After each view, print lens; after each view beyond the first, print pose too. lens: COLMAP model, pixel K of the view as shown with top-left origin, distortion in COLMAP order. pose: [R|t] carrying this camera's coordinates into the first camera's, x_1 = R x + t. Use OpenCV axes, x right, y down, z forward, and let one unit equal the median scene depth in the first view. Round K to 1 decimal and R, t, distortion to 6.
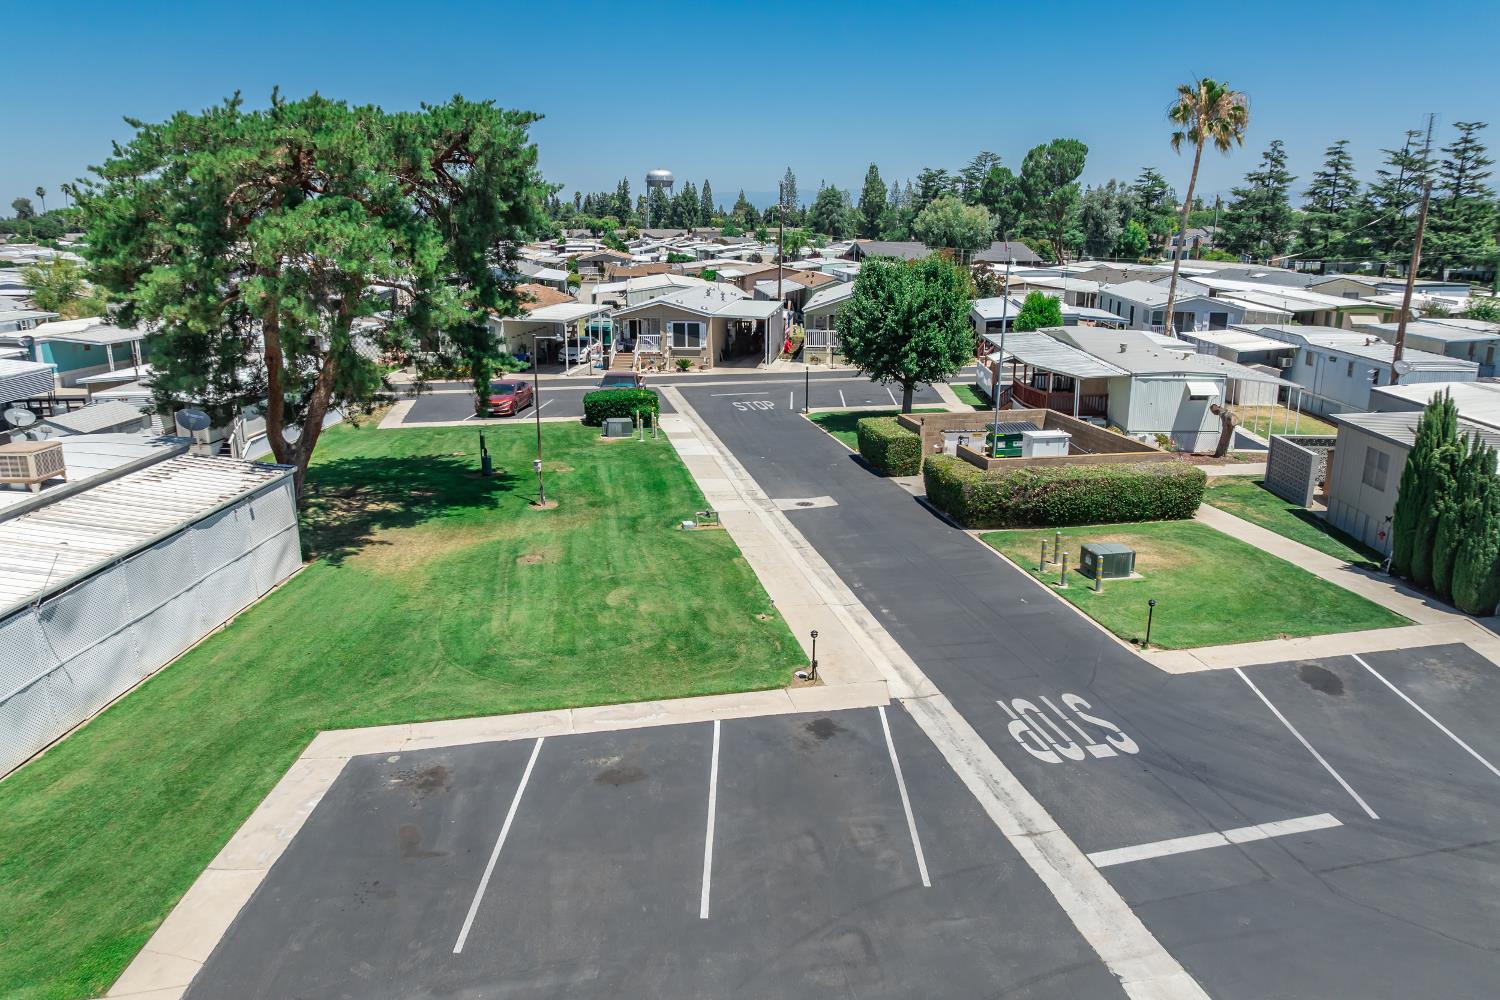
lens RADIAL K [[1054.2, 0, 751.3], [0, 1054.2, 500.1], [0, 0, 1]] dist [-0.031006, -0.002123]
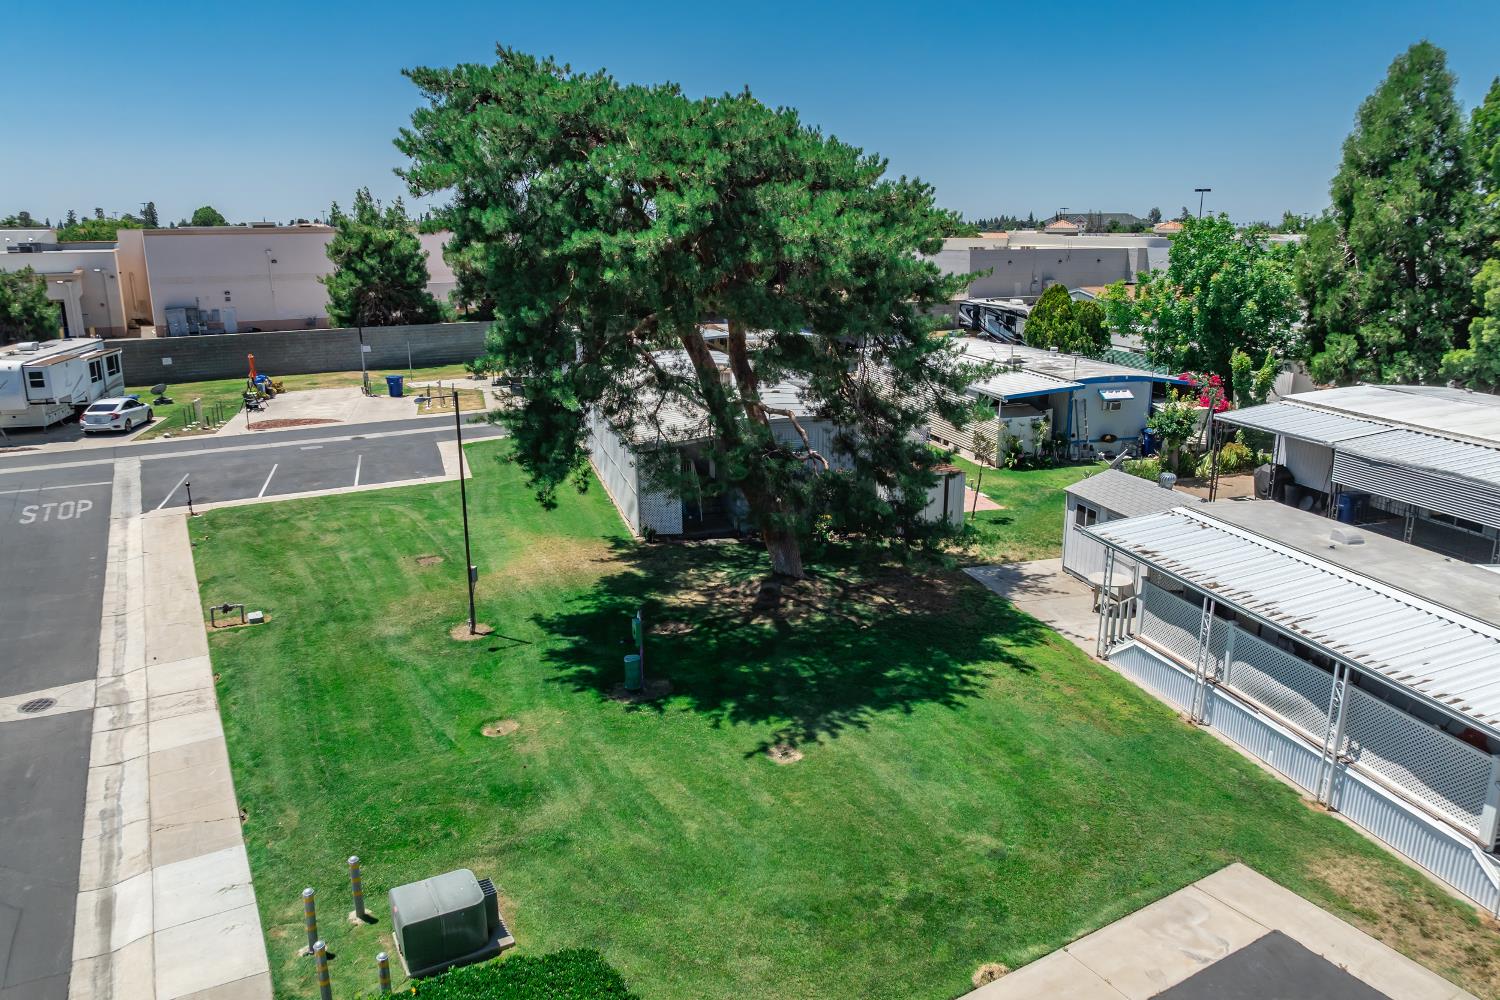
lens RADIAL K [[1054.2, 0, 749.3], [0, 1054.2, 503.7], [0, 0, 1]] dist [-0.031006, -0.002123]
pose [[-0.950251, 0.078592, -0.301408, -0.174860], [-0.080391, 0.872983, 0.481079, -0.438476], [0.300933, 0.481376, -0.823235, 1.653649]]
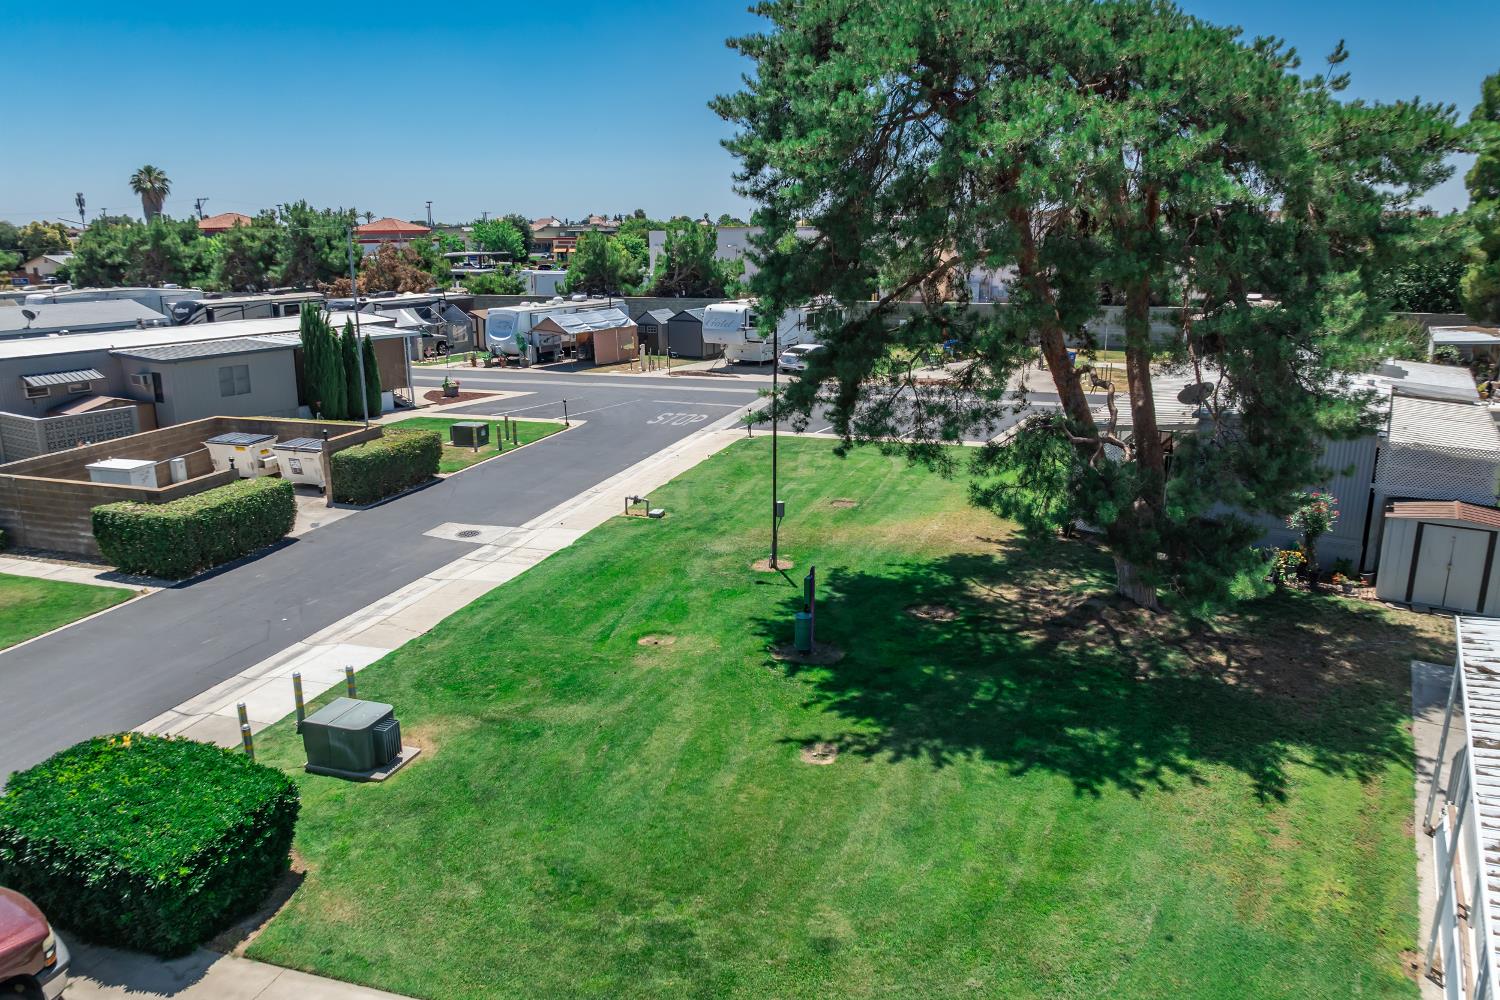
lens RADIAL K [[1054.2, 0, 753.9], [0, 1054.2, 496.4], [0, 0, 1]] dist [-0.031006, -0.002123]
pose [[-0.876910, -0.118936, 0.465708, -0.532420], [0.124148, 0.879979, 0.458503, -0.378689], [-0.464346, 0.459882, -0.756896, 1.582723]]
